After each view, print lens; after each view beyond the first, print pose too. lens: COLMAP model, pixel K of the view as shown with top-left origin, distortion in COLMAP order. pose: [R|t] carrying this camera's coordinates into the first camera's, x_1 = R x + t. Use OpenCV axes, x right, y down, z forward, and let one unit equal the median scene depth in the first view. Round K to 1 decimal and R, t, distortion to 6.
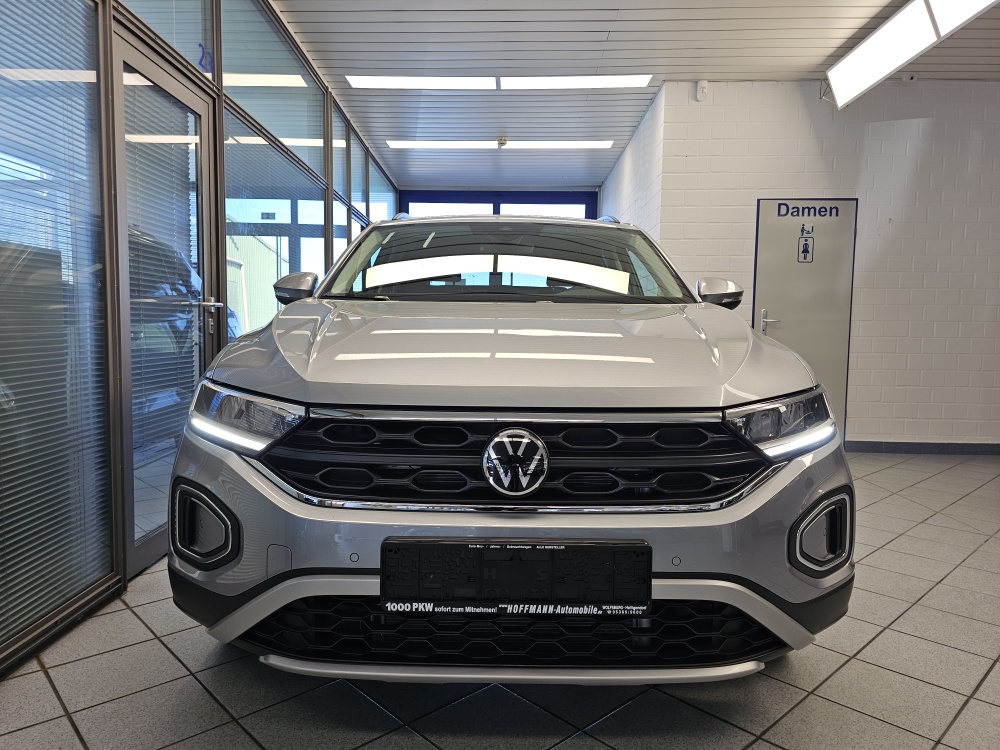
lens RADIAL K [[675.2, 0, 509.5], [0, 675.2, 364.4], [0, 0, 1]] dist [0.047406, -0.045394]
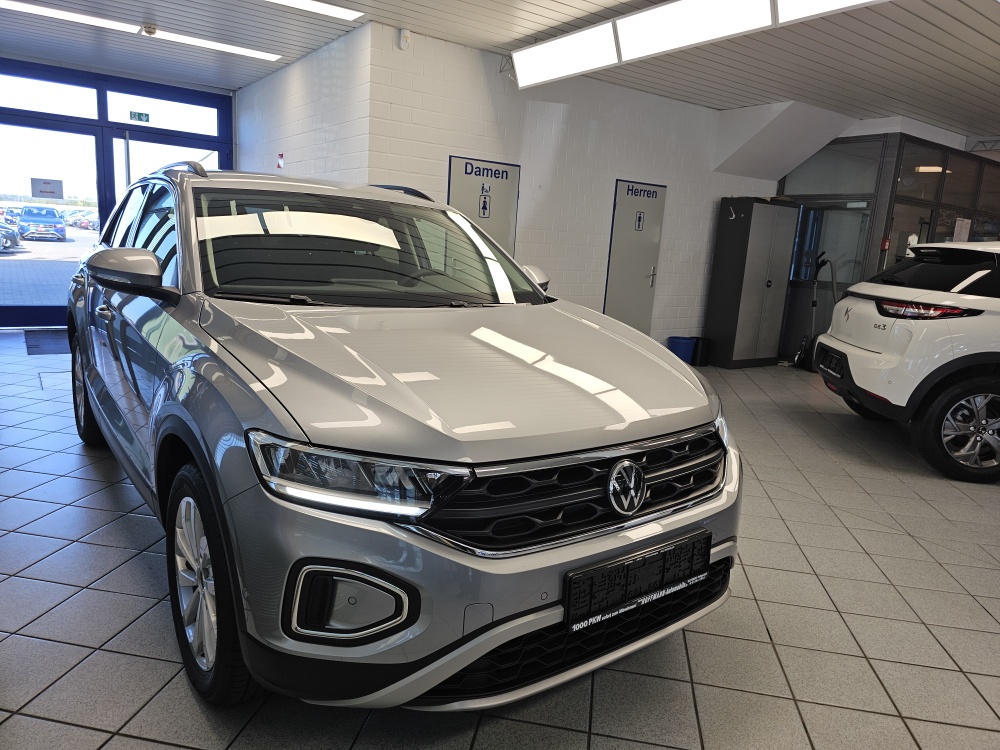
lens RADIAL K [[674.0, 0, 503.9], [0, 674.0, 354.9], [0, 0, 1]] dist [0.043795, 0.001472]
pose [[0.794992, -0.062529, 0.603389, -0.247185], [-0.022043, 0.991039, 0.131744, -0.070364], [-0.606219, -0.118036, 0.786490, 0.048222]]
